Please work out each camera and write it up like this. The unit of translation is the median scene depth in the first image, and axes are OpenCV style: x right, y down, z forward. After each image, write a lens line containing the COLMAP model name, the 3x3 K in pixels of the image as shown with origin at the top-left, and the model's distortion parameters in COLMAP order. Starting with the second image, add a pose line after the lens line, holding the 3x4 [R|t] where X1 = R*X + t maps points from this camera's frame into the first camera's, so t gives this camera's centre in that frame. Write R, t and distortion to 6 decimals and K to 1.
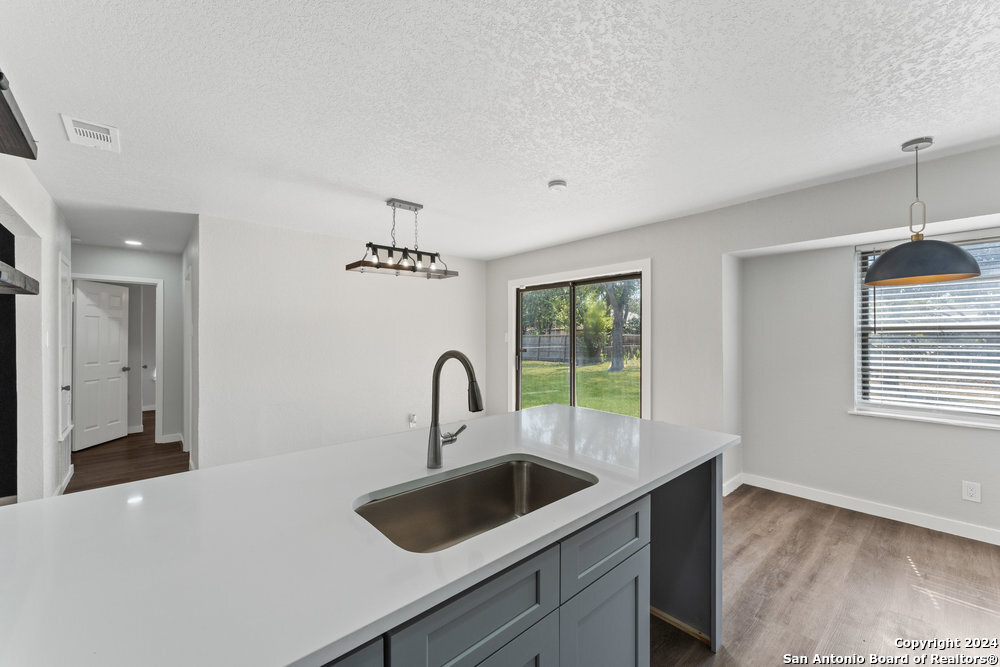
lens RADIAL K [[401.1, 0, 502.2], [0, 401.1, 332.2], [0, 0, 1]] dist [-0.001948, 0.000845]
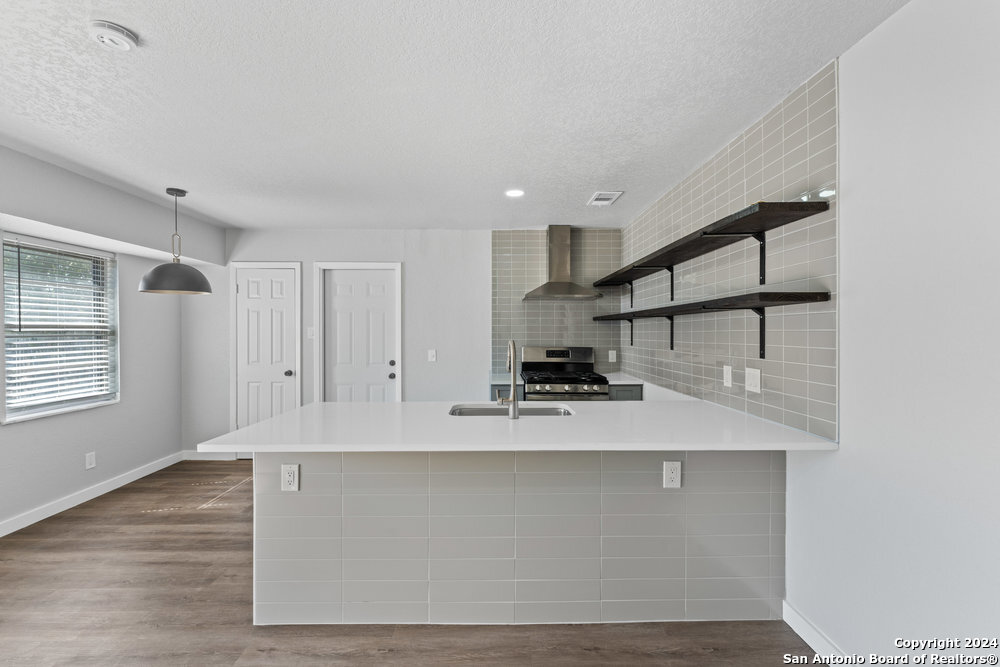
lens RADIAL K [[417.8, 0, 495.3], [0, 417.8, 334.1], [0, 0, 1]] dist [-0.008161, 0.000420]
pose [[-0.751859, -0.001158, 0.659323, -0.533707], [-0.003127, 0.999993, -0.001809, 0.007327], [-0.659317, -0.003422, -0.751857, 1.017579]]
